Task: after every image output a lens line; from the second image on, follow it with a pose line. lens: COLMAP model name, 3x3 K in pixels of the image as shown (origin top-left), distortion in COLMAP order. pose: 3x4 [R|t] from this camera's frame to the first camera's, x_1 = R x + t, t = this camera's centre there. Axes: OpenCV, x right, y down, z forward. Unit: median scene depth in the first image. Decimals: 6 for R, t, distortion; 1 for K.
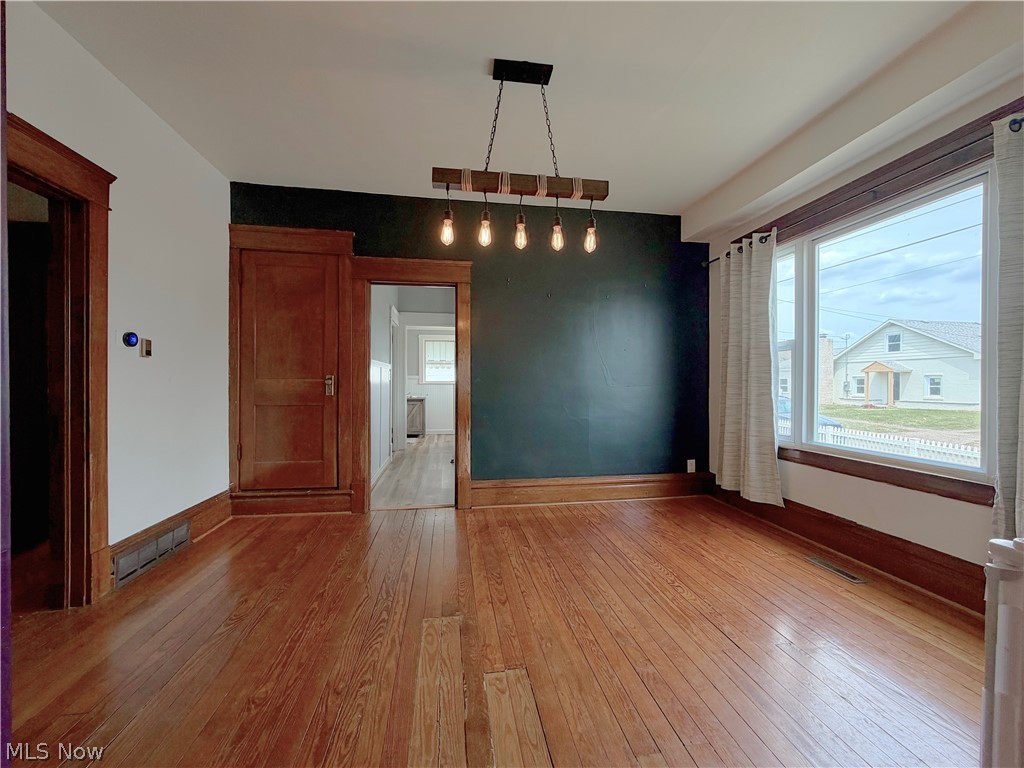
lens RADIAL K [[413.8, 0, 512.0], [0, 413.8, 384.0], [0, 0, 1]] dist [0.000512, -0.000019]
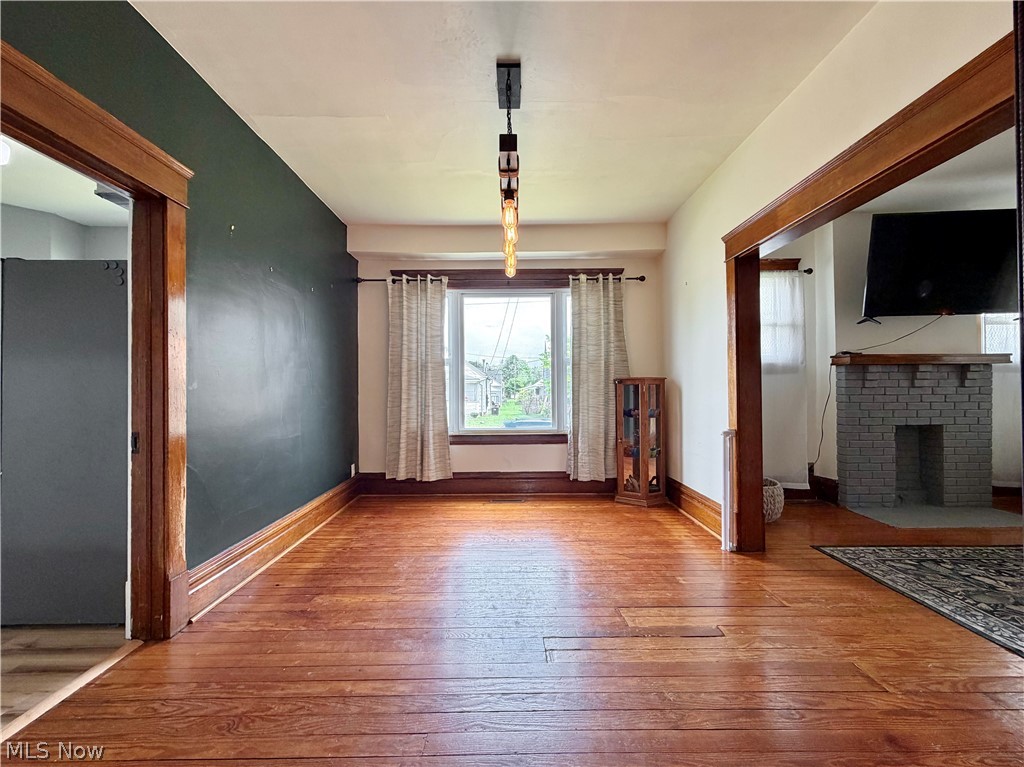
lens RADIAL K [[406.9, 0, 512.0], [0, 406.9, 383.5], [0, 0, 1]] dist [-0.000045, 0.000139]
pose [[0.147417, 0.011552, 0.989007, -0.670721], [0.010138, 0.999862, -0.013190, -0.002062], [-0.989022, 0.011971, 0.147280, 0.591777]]
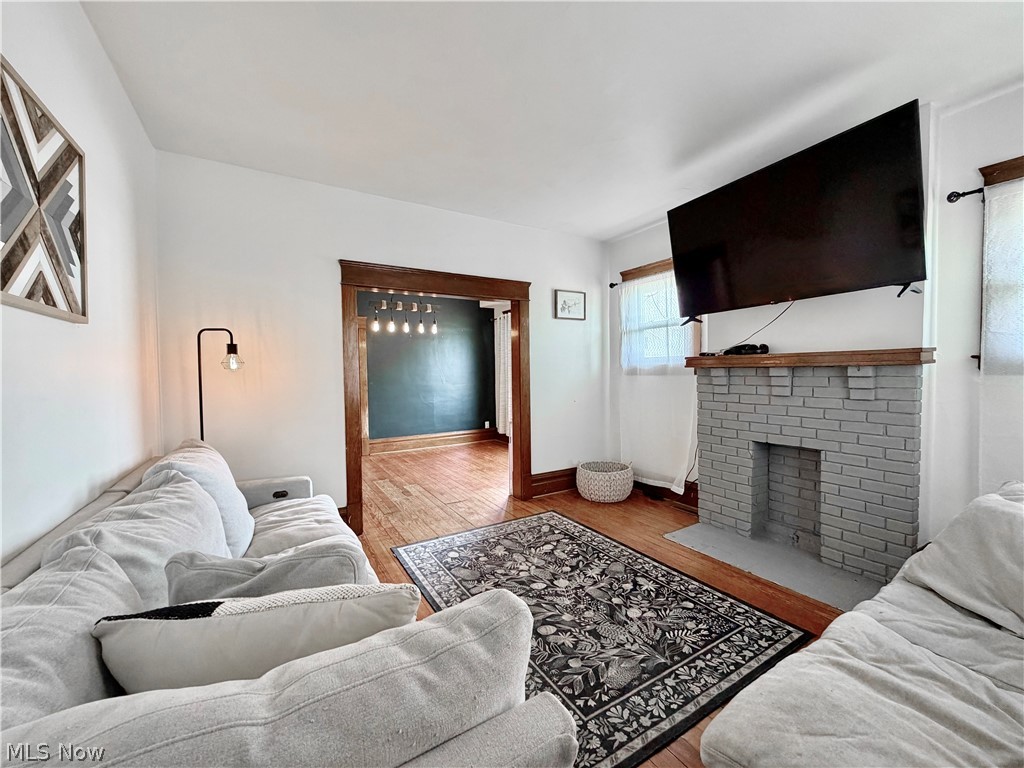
lens RADIAL K [[406.9, 0, 512.0], [0, 406.9, 384.0], [0, 0, 1]] dist [-0.000045, 0.000139]
pose [[0.924809, -0.025037, 0.379606, -0.224361], [0.015263, 0.999471, 0.028736, -0.056963], [-0.380125, -0.020782, 0.924702, -1.025182]]
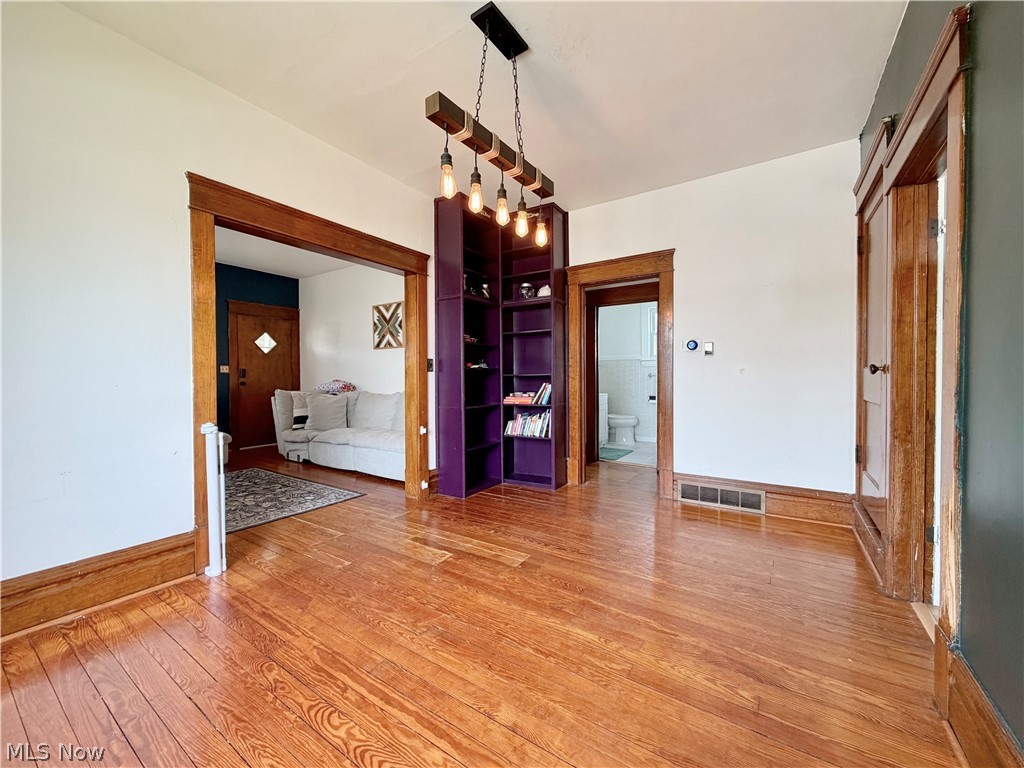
lens RADIAL K [[406.9, 0, 512.0], [0, 406.9, 384.0], [0, 0, 1]] dist [-0.000045, 0.000139]
pose [[-0.675353, 0.010405, -0.737421, 0.475770], [-0.001009, 0.999886, 0.015033, 0.008685], [0.737494, 0.010896, -0.675266, 1.135945]]
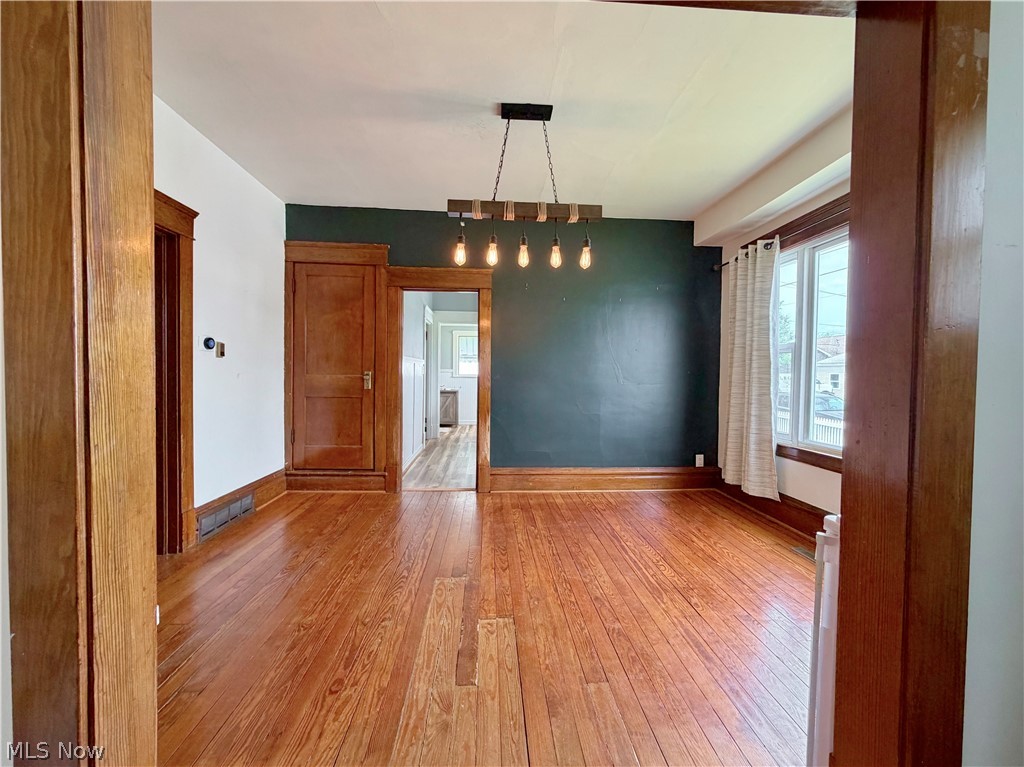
lens RADIAL K [[411.1, 0, 512.0], [0, 411.1, 383.5], [0, 0, 1]] dist [0.000273, 0.000046]
pose [[0.995616, 0.013041, -0.092620, 0.069255], [-0.011279, 0.999746, 0.019527, -0.016324], [0.092851, -0.018396, 0.995510, -0.104112]]
